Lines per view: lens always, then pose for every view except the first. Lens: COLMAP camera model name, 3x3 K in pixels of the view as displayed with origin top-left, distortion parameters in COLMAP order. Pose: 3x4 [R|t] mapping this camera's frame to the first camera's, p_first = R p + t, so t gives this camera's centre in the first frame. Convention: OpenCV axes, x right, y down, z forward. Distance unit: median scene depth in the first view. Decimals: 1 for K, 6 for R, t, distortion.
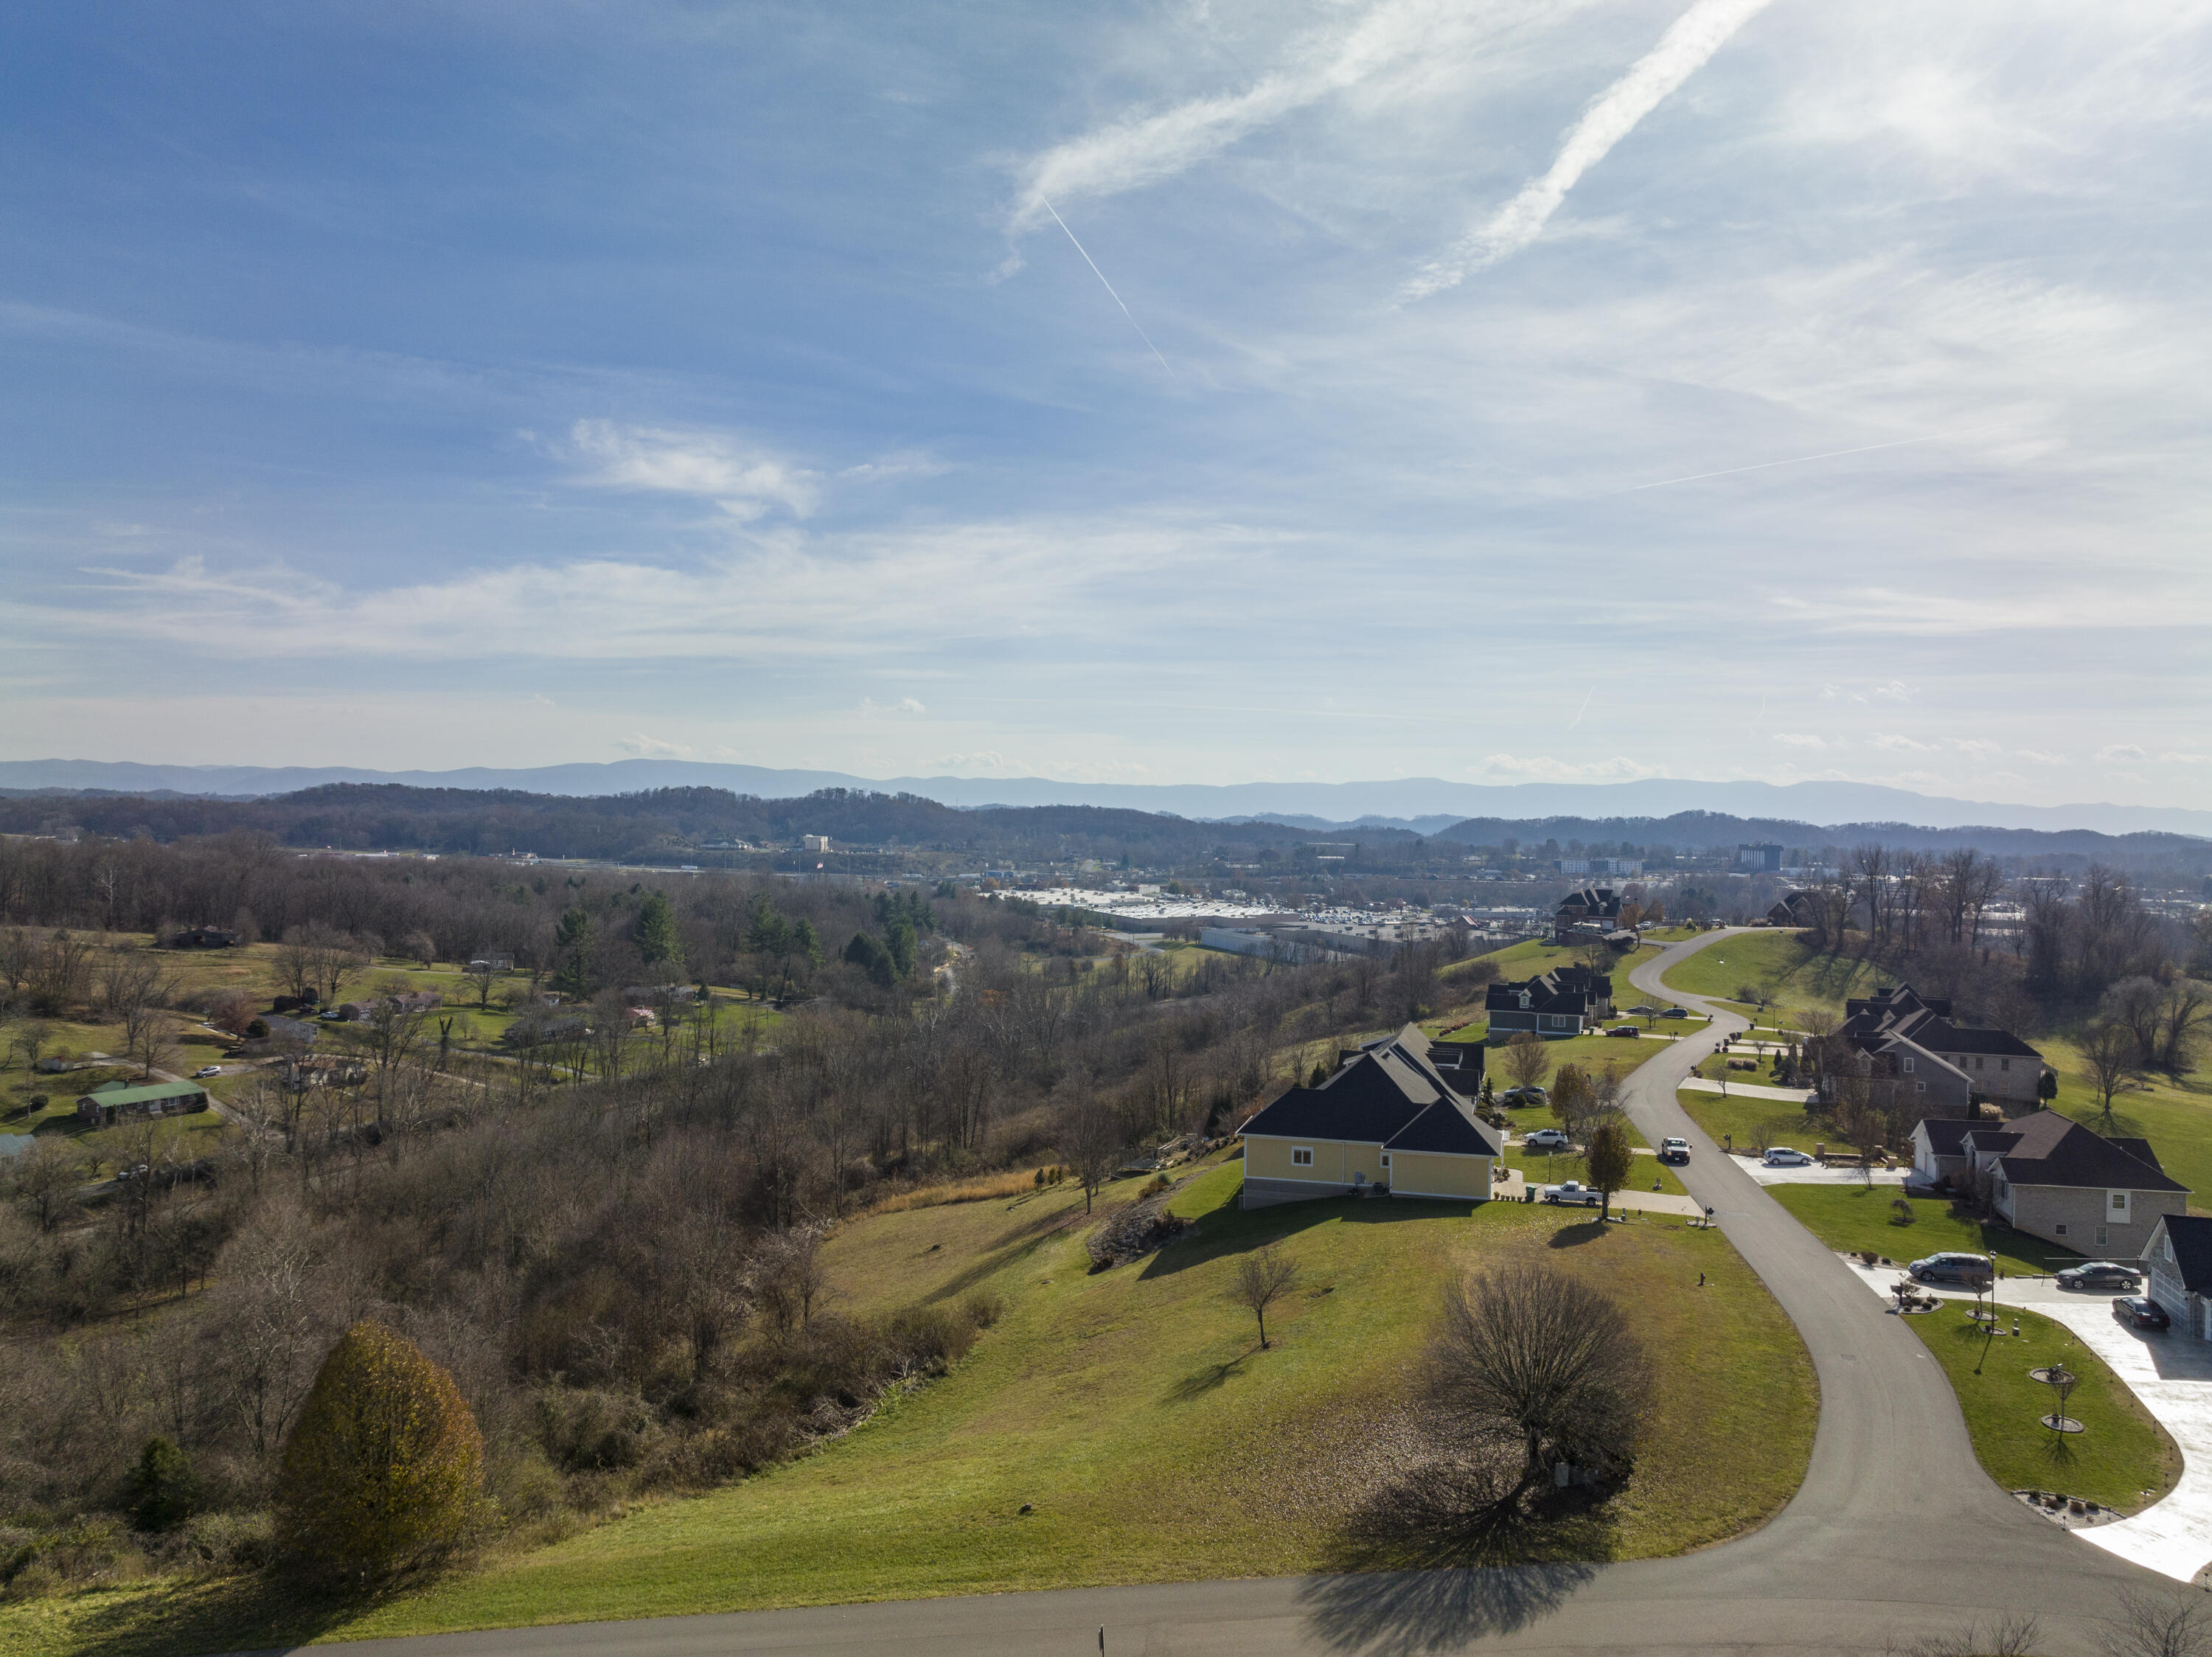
lens RADIAL K [[1574.8, 0, 1106.3], [0, 1574.8, 815.6], [0, 0, 1]] dist [-0.032823, -0.000711]
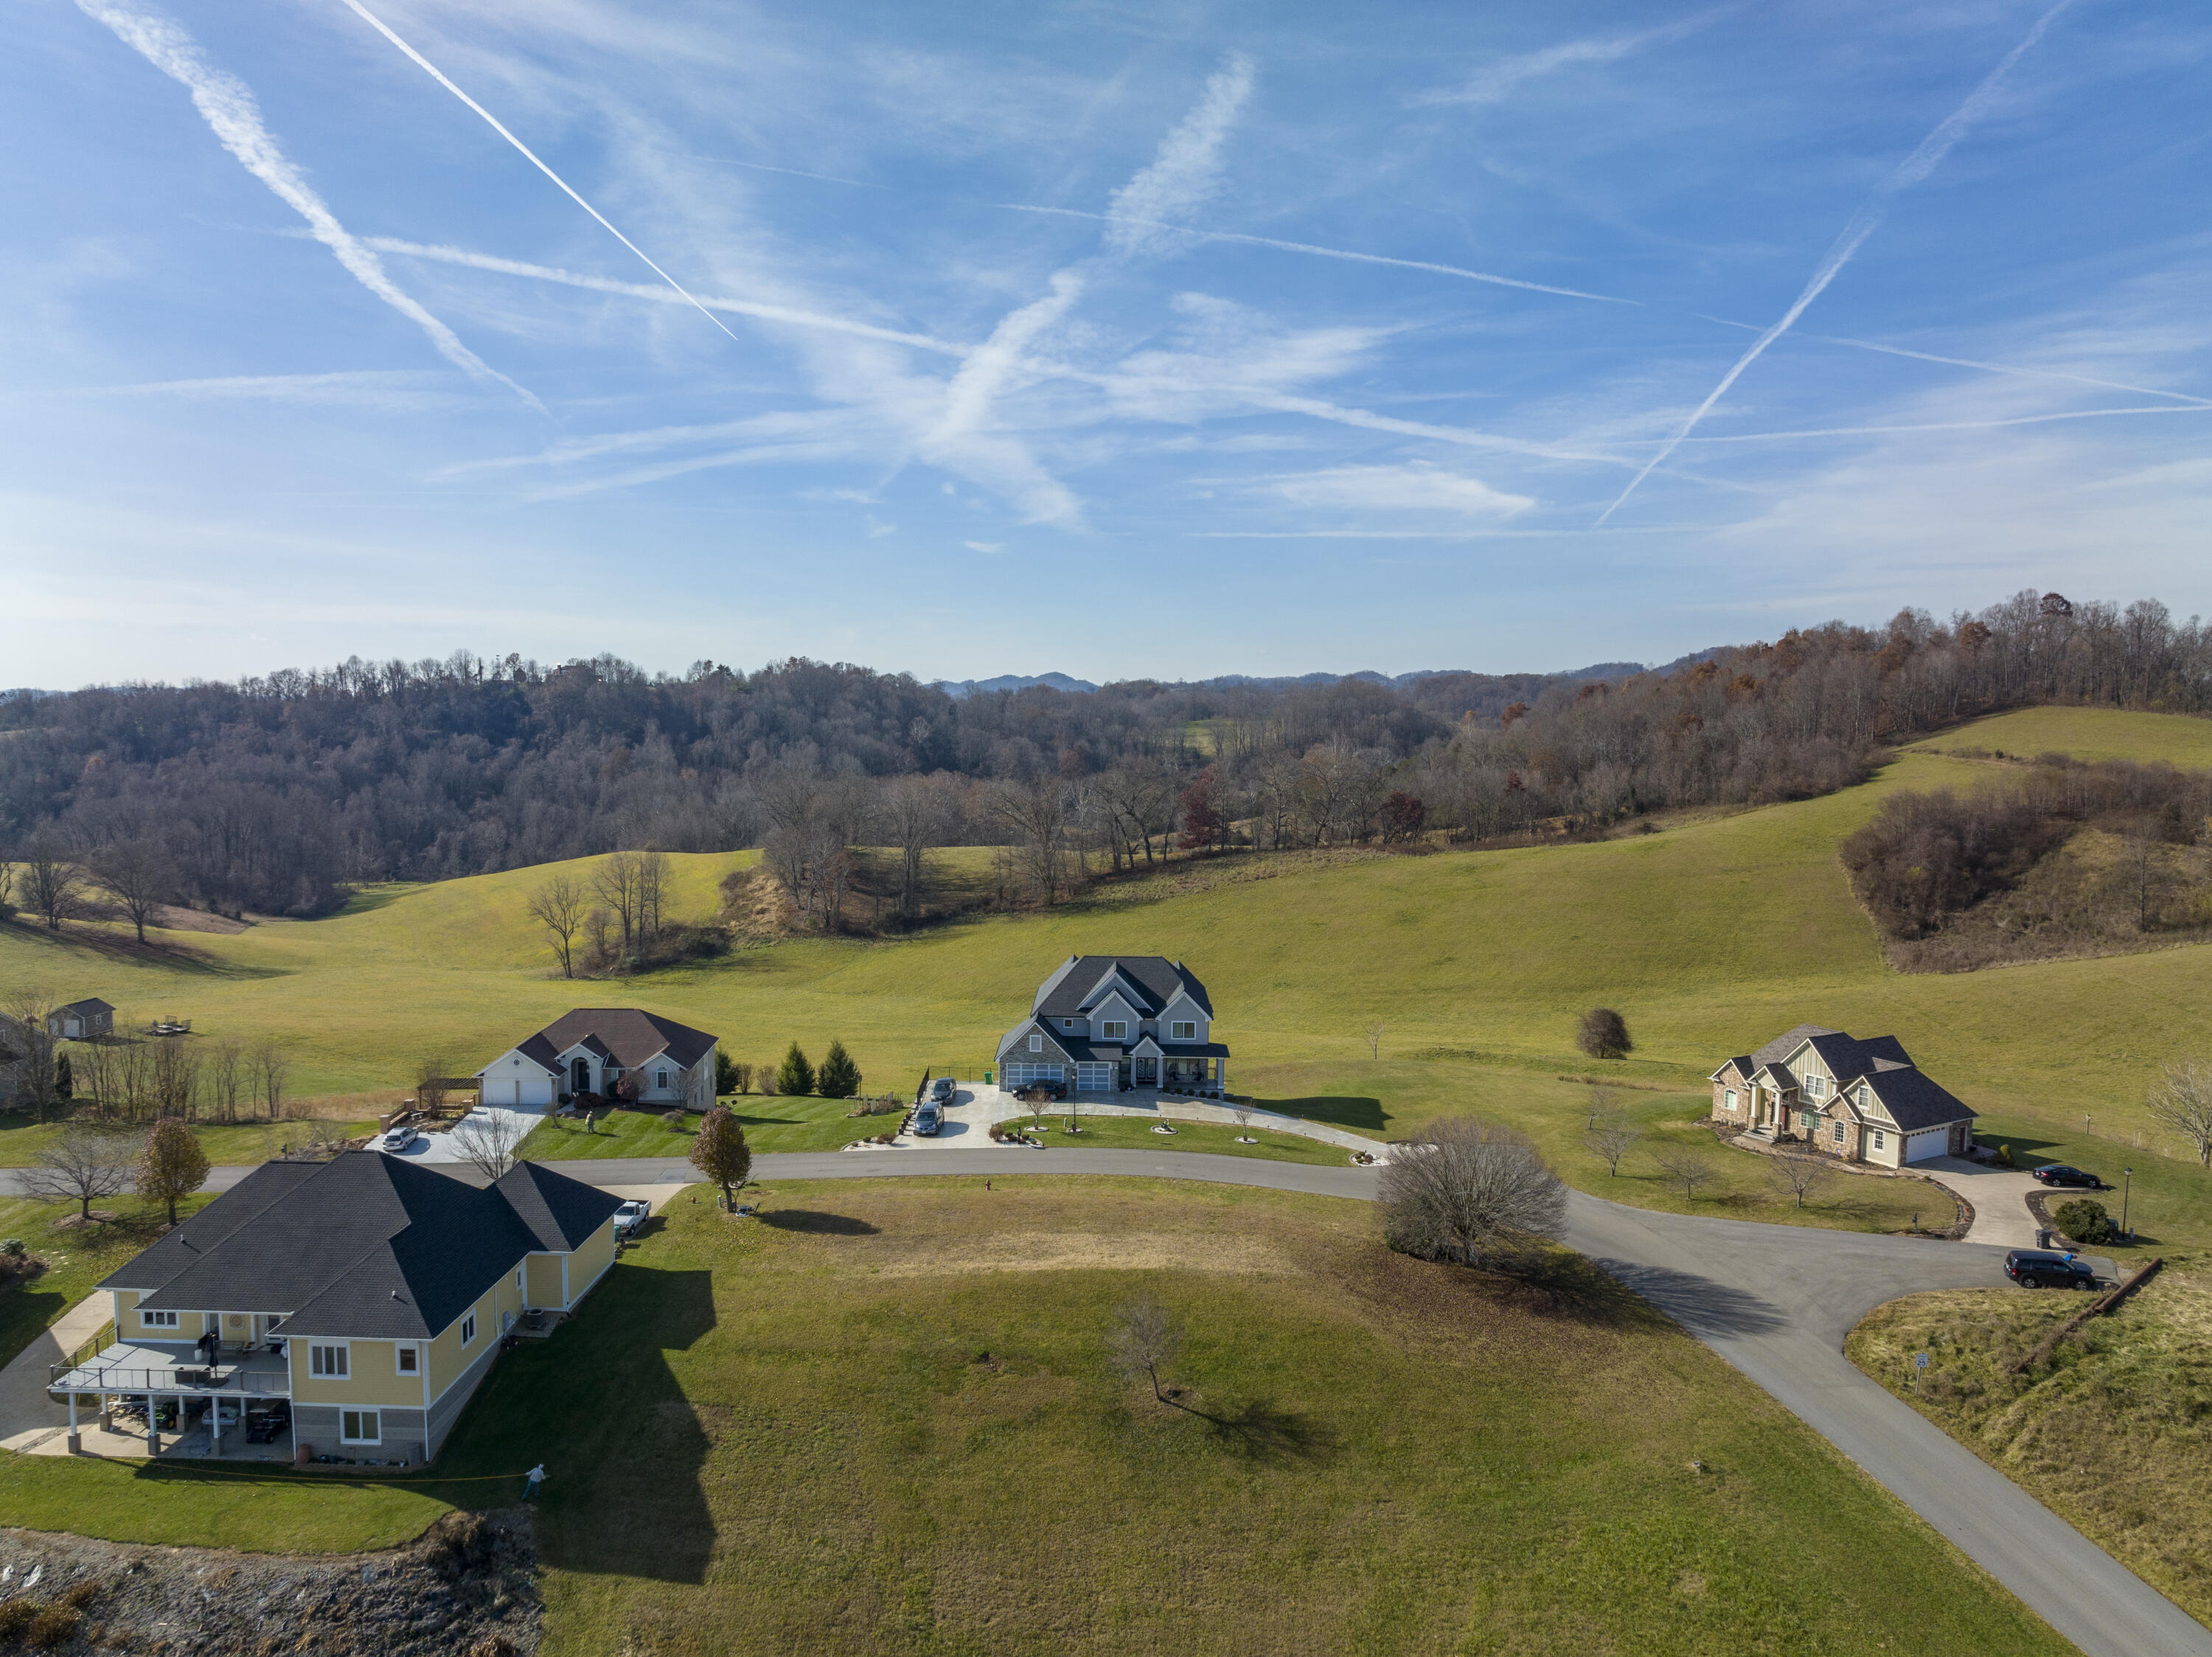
lens RADIAL K [[1574.8, 0, 1106.3], [0, 1574.8, 815.6], [0, 0, 1]] dist [-0.032823, -0.000711]
pose [[-0.240890, -0.087950, 0.966559, -0.342799], [-0.017315, 0.996117, 0.086324, -0.028201], [-0.970398, 0.004059, -0.241477, 0.604912]]
